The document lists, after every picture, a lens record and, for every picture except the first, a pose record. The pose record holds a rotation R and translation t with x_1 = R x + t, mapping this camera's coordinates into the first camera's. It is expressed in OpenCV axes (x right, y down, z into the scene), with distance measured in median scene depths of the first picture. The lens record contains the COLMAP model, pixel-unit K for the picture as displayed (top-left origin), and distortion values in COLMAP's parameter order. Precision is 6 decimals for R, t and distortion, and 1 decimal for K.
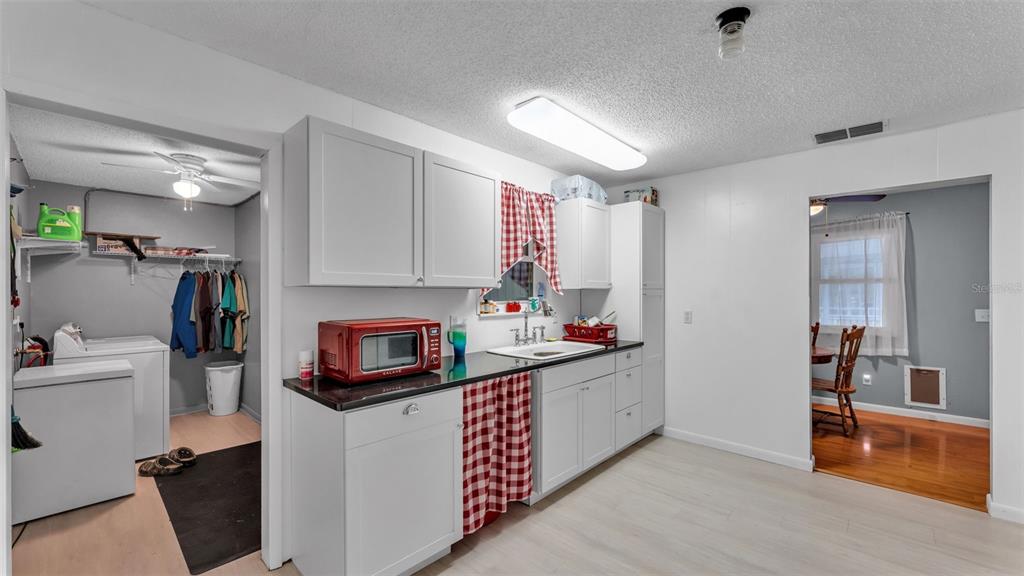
lens RADIAL K [[406.9, 0, 509.3], [0, 406.9, 292.7], [0, 0, 1]] dist [-0.001389, 0.000055]
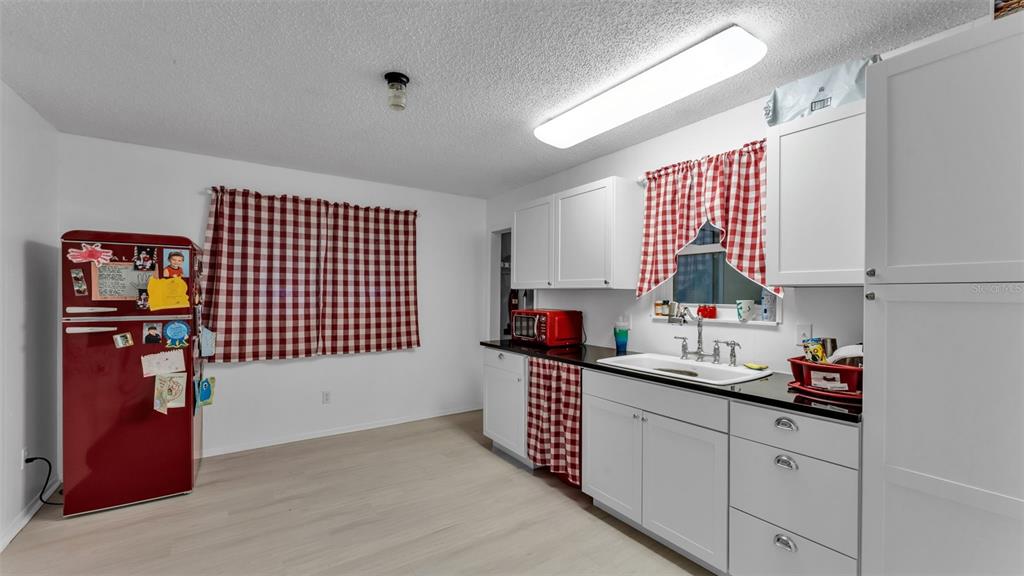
lens RADIAL K [[406.9, 0, 509.4], [0, 406.9, 293.5], [0, 0, 1]] dist [-0.001389, 0.000055]
pose [[-0.214768, -0.001421, -0.976664, 0.920751], [-0.007049, 0.999975, 0.000095, 0.003338], [0.976640, 0.006905, -0.214773, 0.862530]]
